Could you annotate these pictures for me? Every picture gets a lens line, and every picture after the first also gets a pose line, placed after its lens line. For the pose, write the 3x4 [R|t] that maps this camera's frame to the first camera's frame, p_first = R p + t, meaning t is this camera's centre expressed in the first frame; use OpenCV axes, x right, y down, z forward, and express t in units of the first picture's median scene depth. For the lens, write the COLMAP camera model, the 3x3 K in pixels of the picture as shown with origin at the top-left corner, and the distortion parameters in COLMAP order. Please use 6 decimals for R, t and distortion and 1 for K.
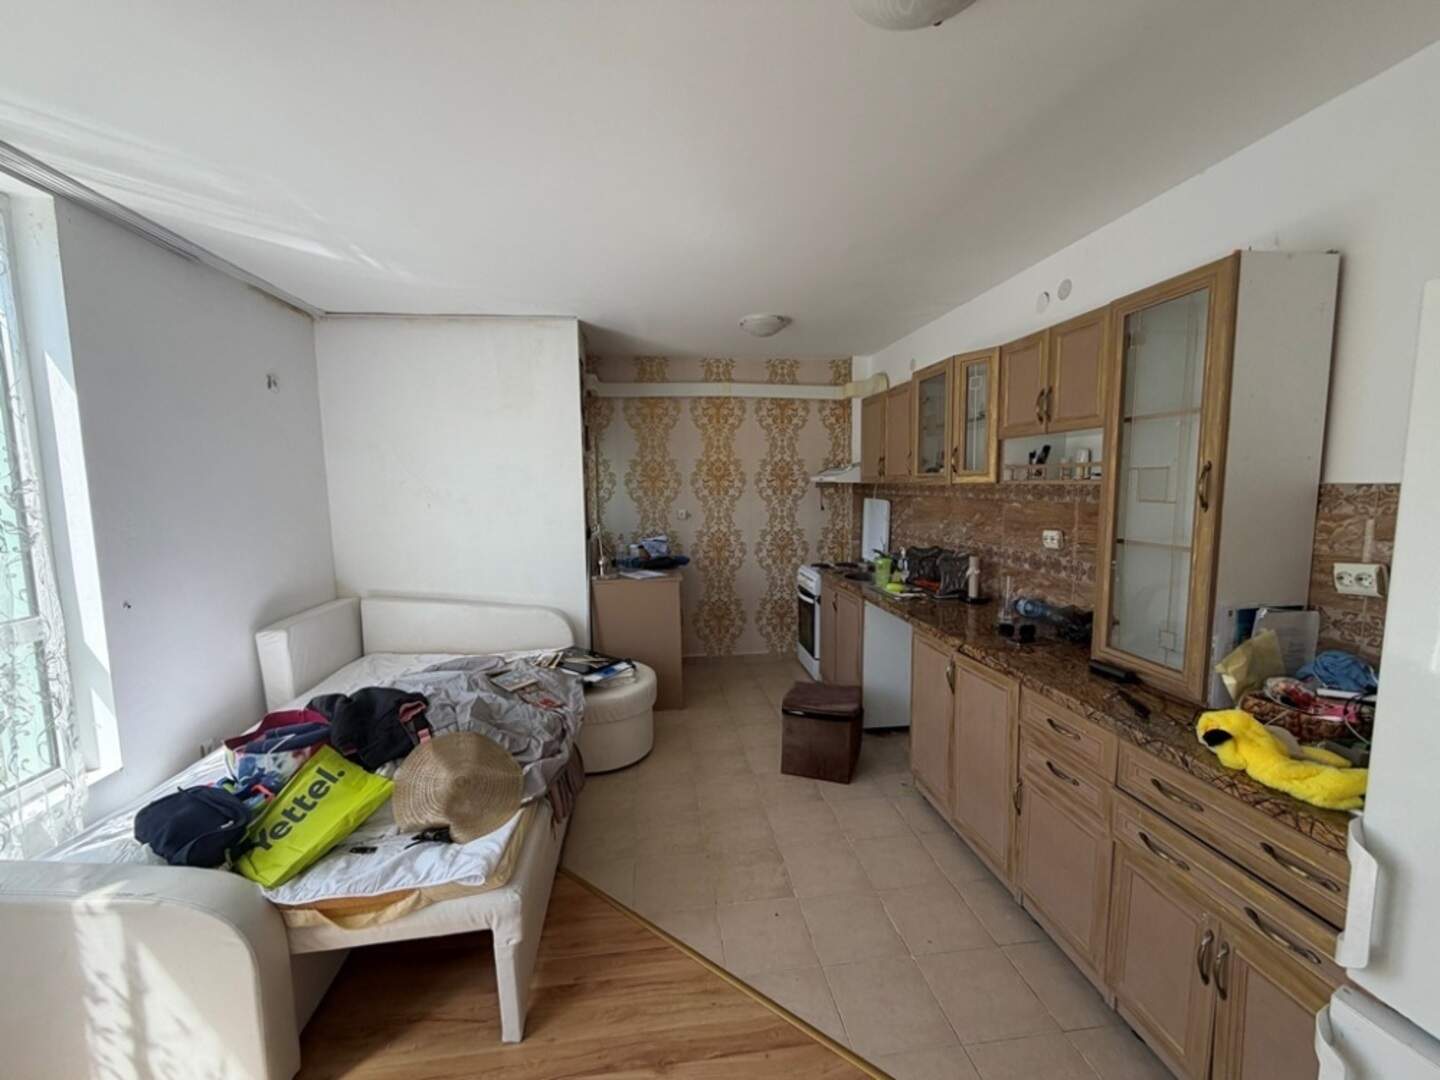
lens RADIAL K [[568.7, 0, 711.8], [0, 568.7, 539.4], [0, 0, 1]] dist [-0.000923, 0.000170]
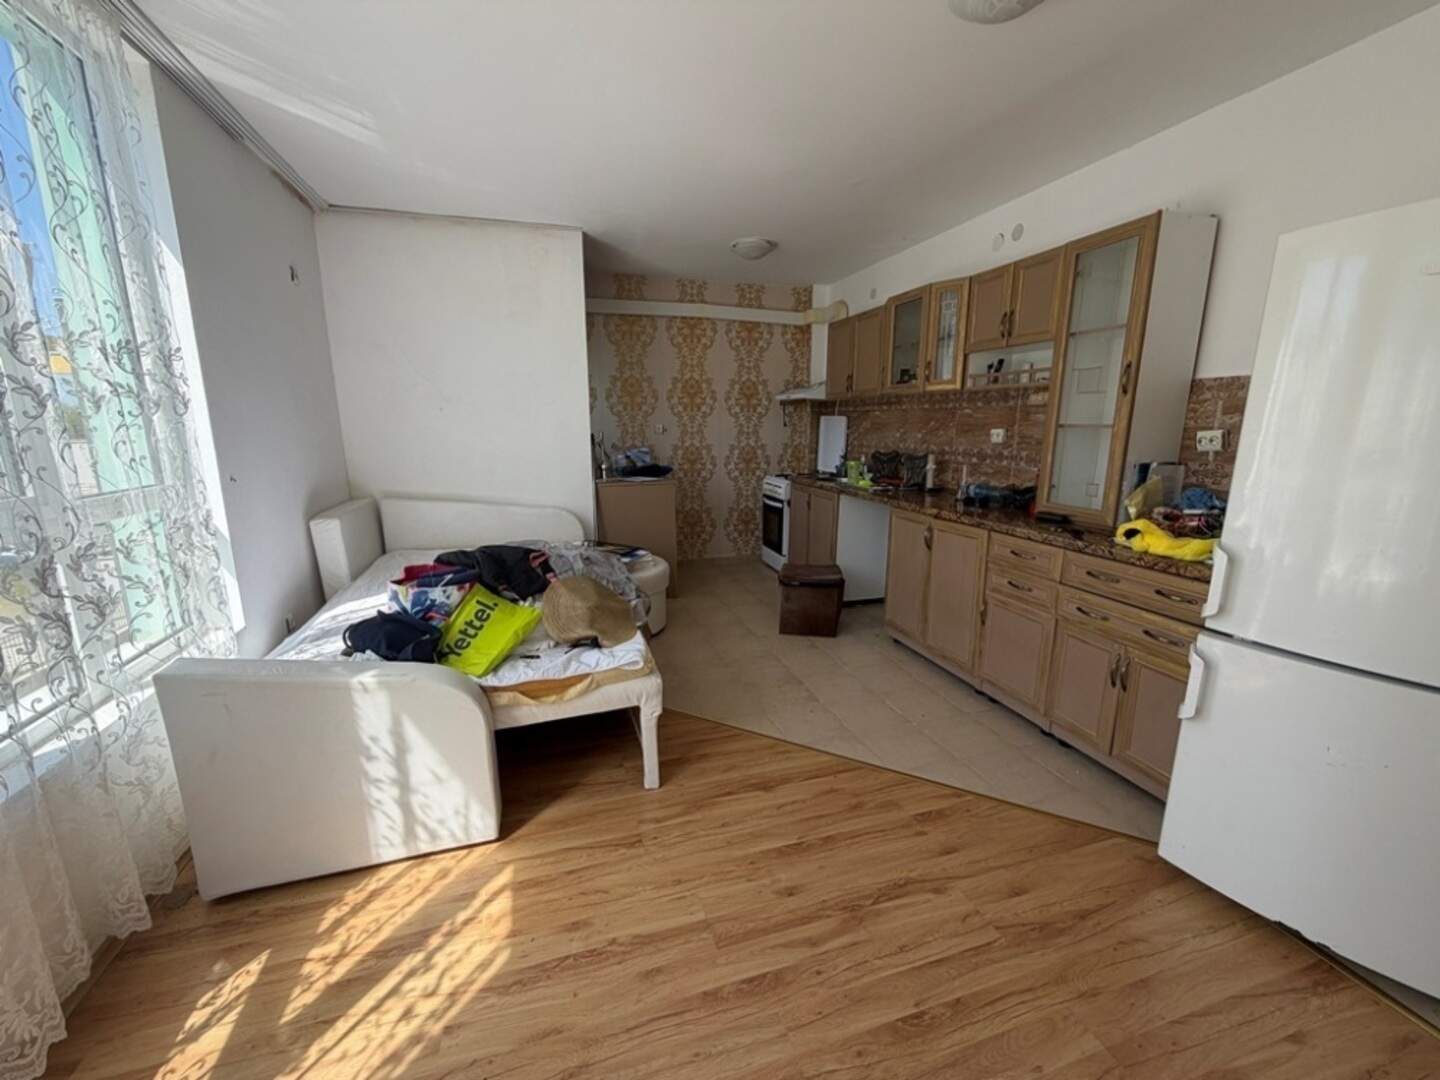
lens RADIAL K [[568.7, 0, 711.8], [0, 568.7, 539.4], [0, 0, 1]] dist [-0.000923, 0.000170]
pose [[0.985040, -0.021343, 0.171000, -0.271132], [0.003490, 0.994568, 0.104028, 0.099957], [-0.172291, -0.101875, 0.979764, -0.178012]]
